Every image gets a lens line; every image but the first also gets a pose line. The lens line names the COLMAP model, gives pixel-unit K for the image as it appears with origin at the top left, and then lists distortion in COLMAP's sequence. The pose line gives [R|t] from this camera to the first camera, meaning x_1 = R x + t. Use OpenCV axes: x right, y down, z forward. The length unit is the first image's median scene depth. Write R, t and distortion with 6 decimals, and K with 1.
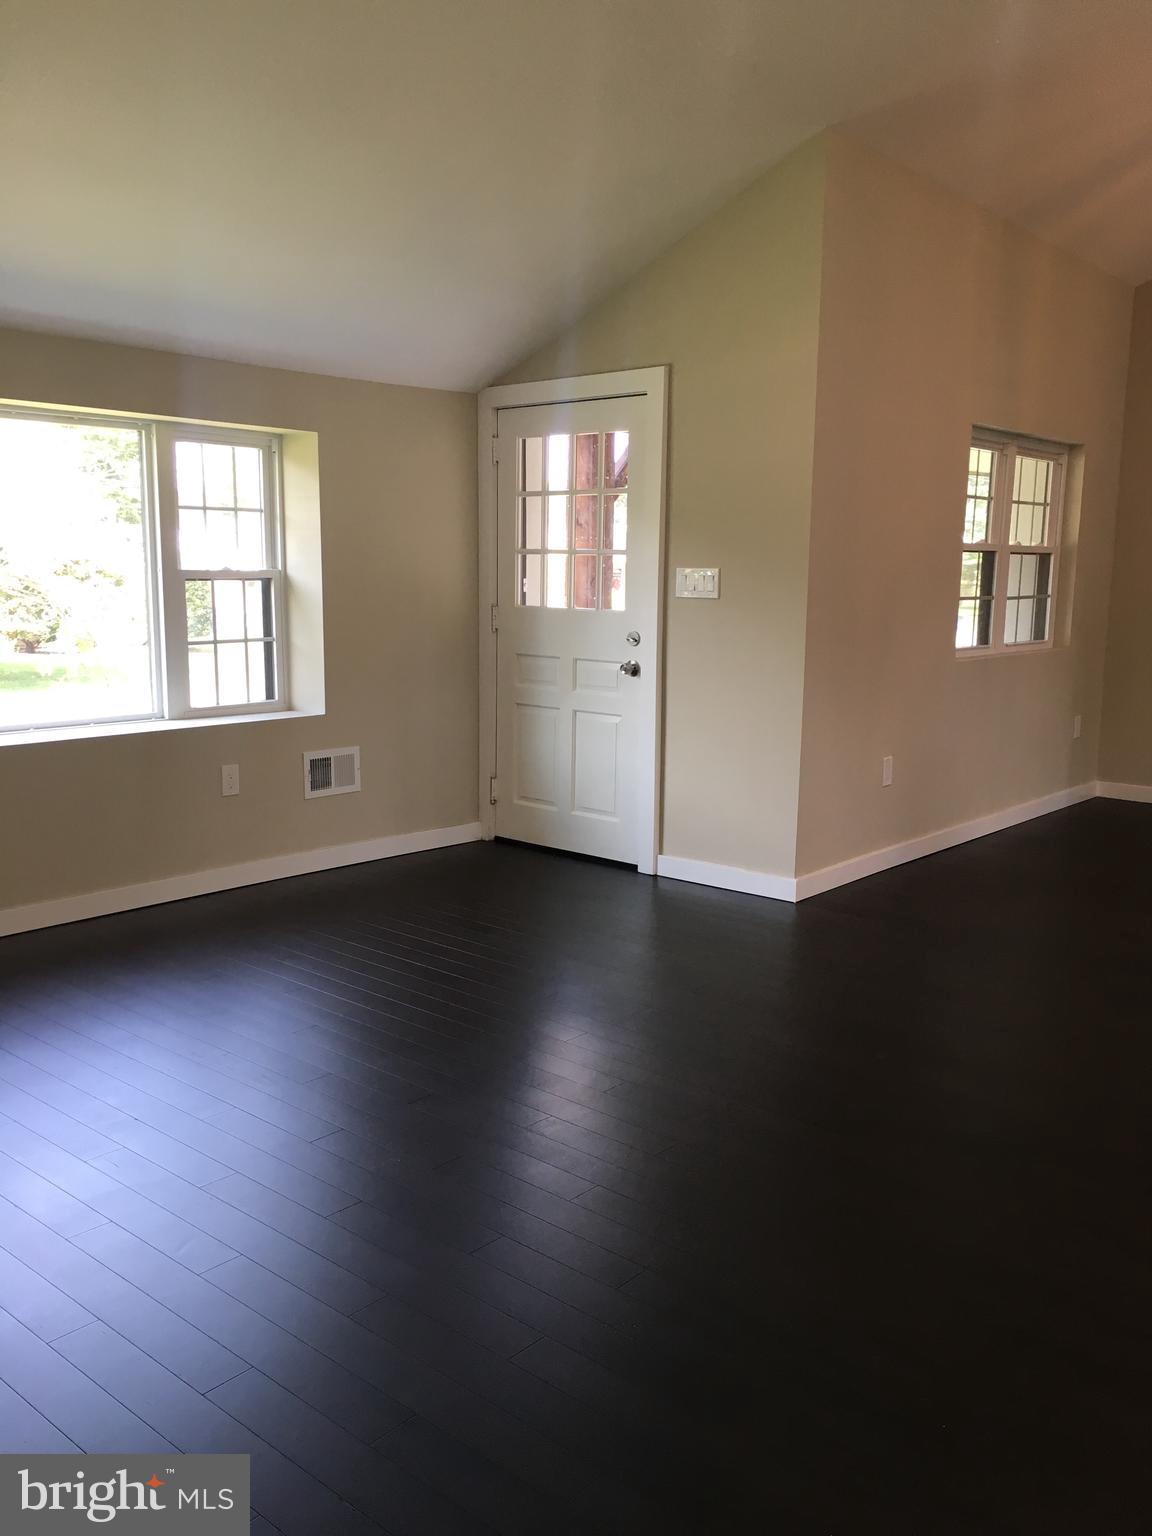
lens RADIAL K [[1322.5, 0, 576.0], [0, 1322.5, 768.0], [0, 0, 1]] dist [0.080635, -0.114698]
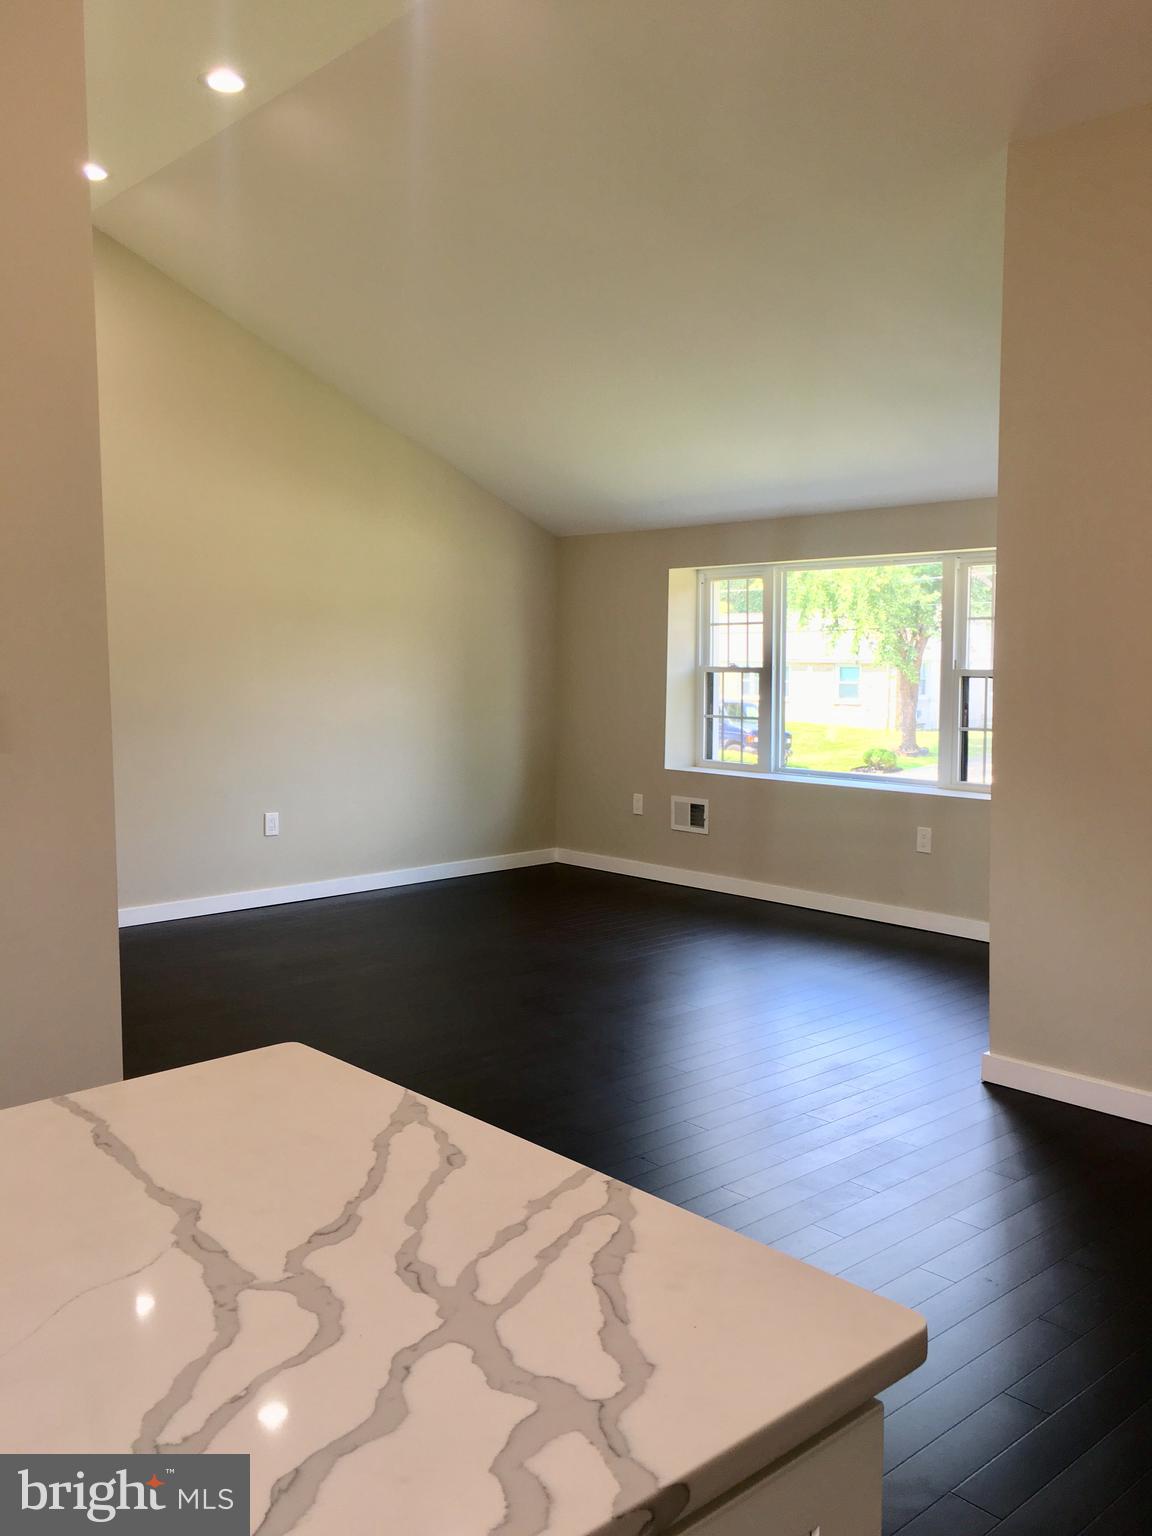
lens RADIAL K [[1322.5, 0, 576.0], [0, 1322.5, 768.0], [0, 0, 1]] dist [0.080635, -0.114698]
pose [[-0.138073, 0.087943, -0.986510, 0.934322], [-0.141314, 0.984110, 0.107508, -0.134739], [0.980289, 0.154251, -0.123452, 0.782356]]
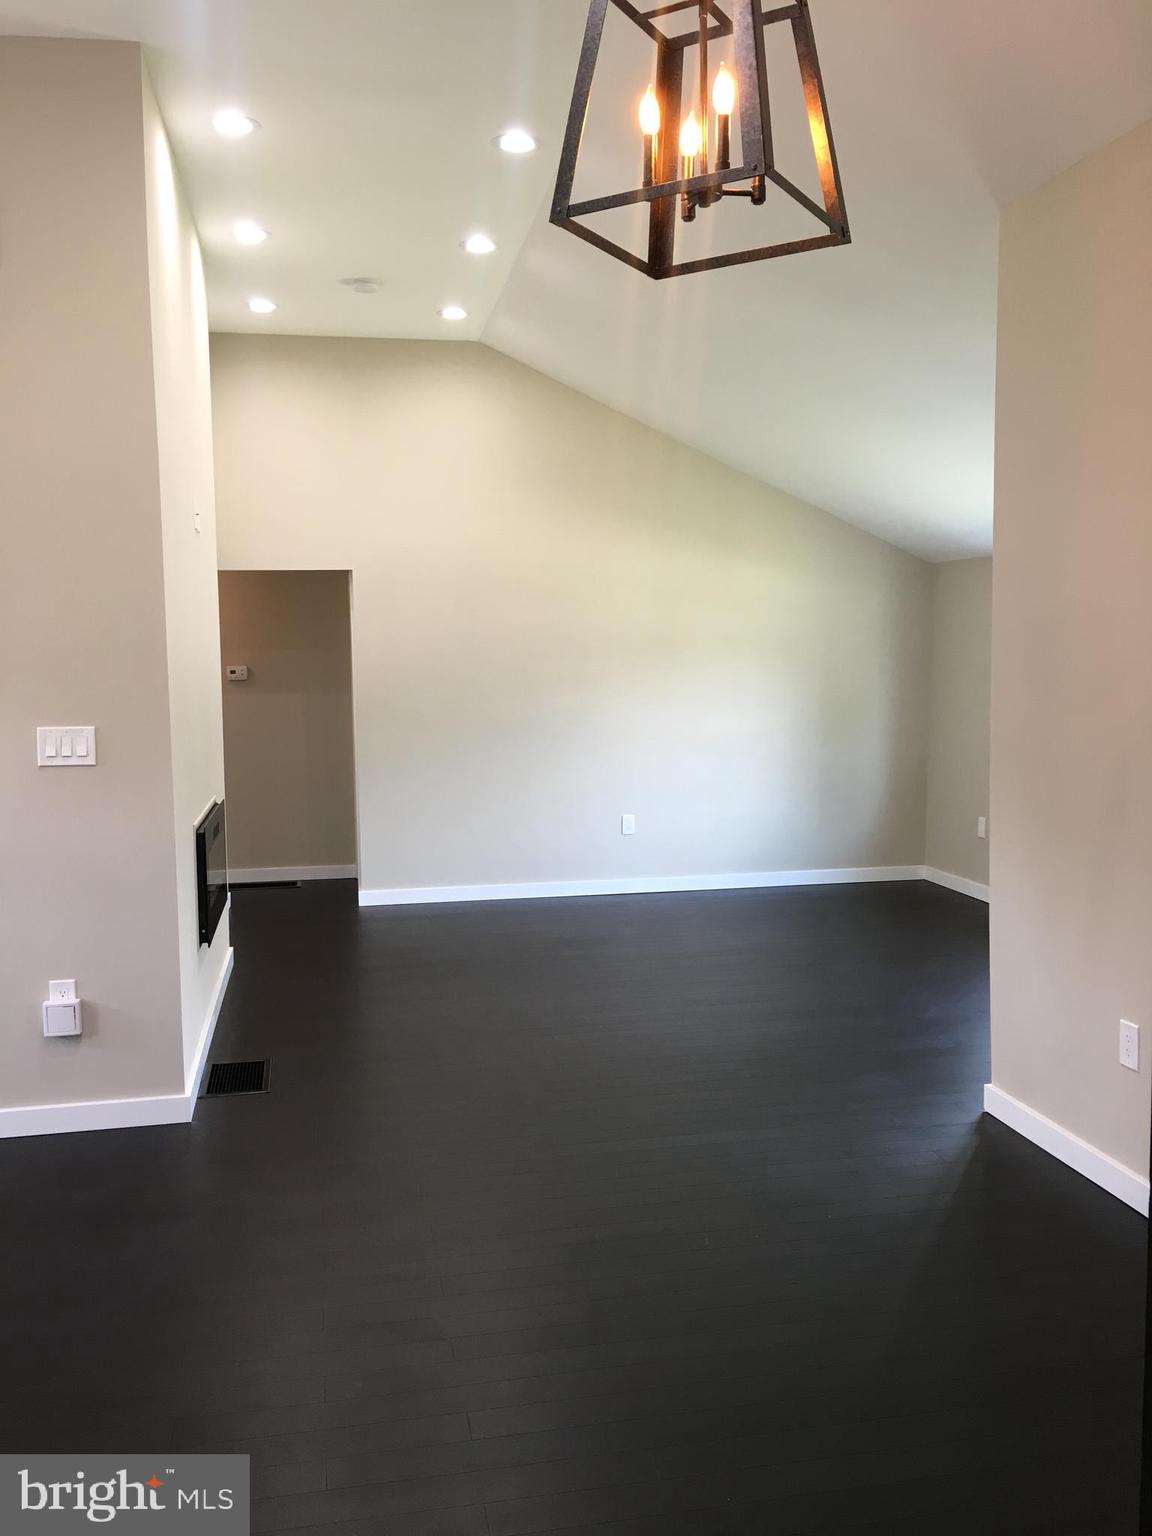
lens RADIAL K [[1322.5, 0, 576.0], [0, 1322.5, 768.0], [0, 0, 1]] dist [0.080635, -0.114698]
pose [[-0.634869, 0.063500, -0.770006, 0.909492], [-0.102124, 0.980975, 0.165099, -0.209098], [0.765840, 0.183453, -0.616306, 1.222510]]
